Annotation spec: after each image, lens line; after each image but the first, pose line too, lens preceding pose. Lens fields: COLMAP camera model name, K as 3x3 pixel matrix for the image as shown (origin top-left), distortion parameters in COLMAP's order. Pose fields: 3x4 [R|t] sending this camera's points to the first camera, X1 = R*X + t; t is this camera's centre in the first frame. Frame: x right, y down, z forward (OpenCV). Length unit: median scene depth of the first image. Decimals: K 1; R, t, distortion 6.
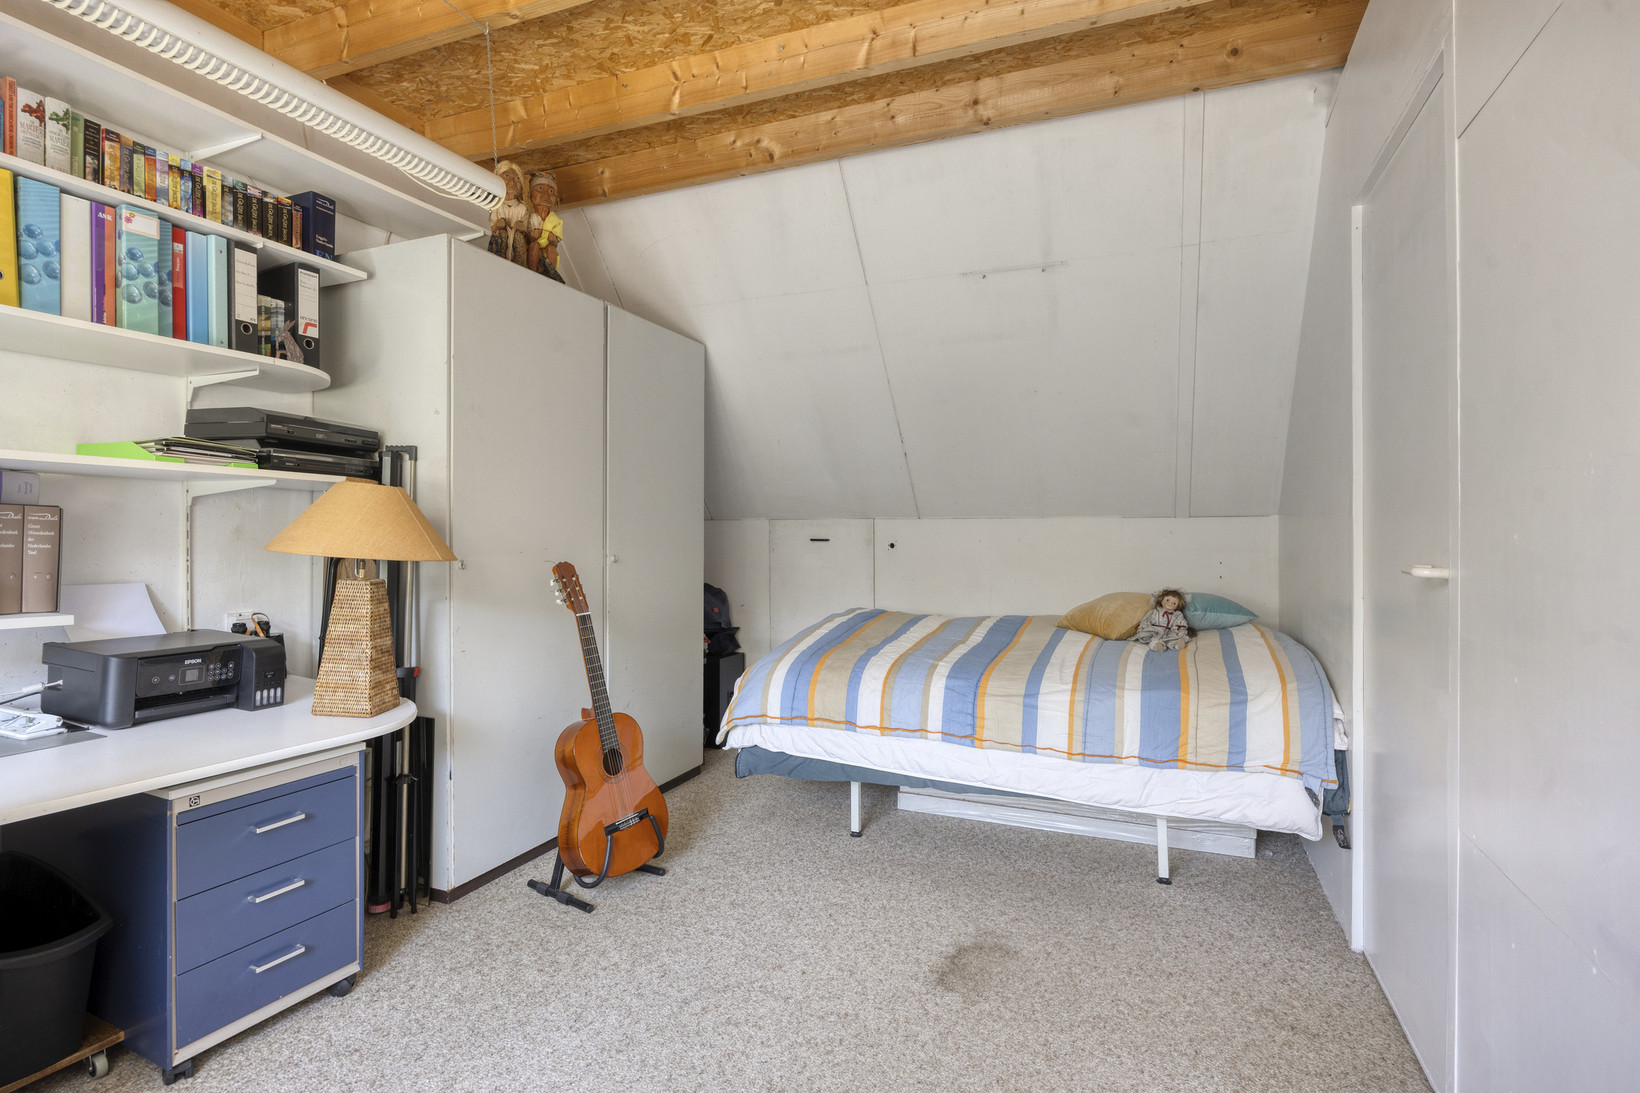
lens RADIAL K [[847.1, 0, 819.9], [0, 847.1, 543.3], [0, 0, 1]] dist [-0.005619, -0.001360]
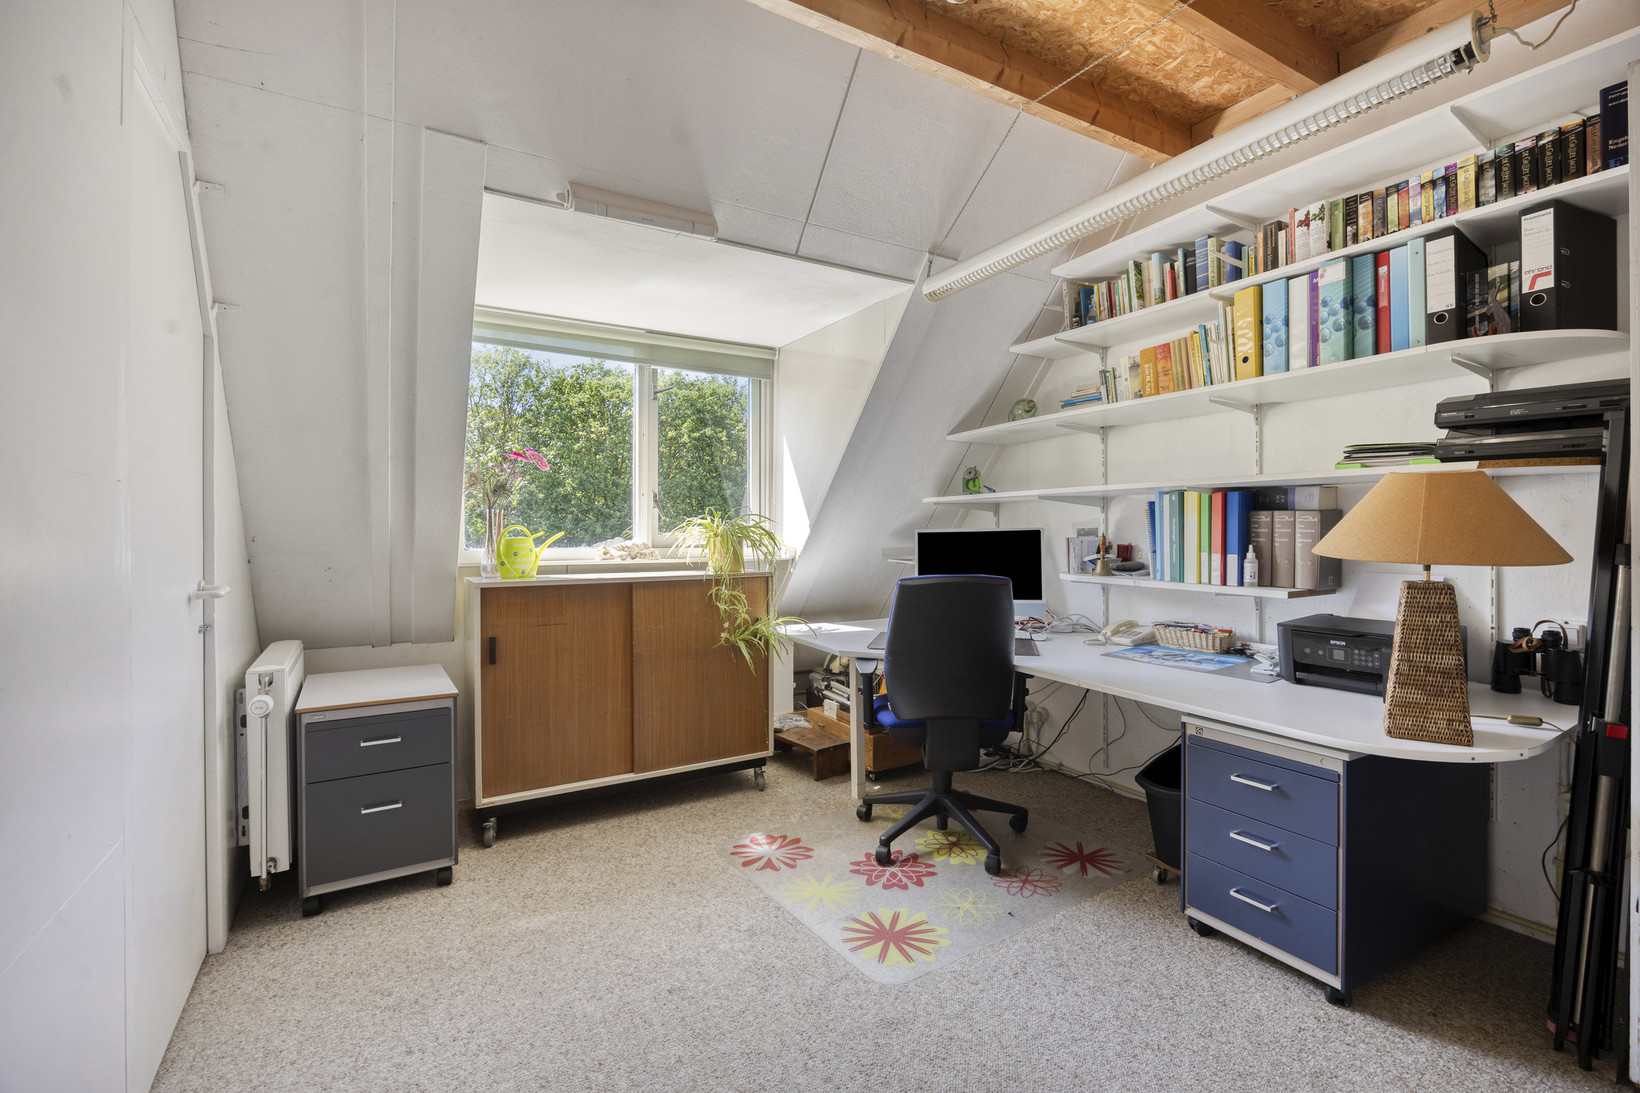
lens RADIAL K [[738.8, 0, 821.8], [0, 738.8, 535.2], [0, 0, 1]] dist [0.001071, 0.000118]
pose [[-0.600237, 0.005048, -0.799806, 0.466963], [-0.000439, 0.999978, 0.006641, -0.011321], [0.799822, 0.004338, -0.600222, 1.024307]]
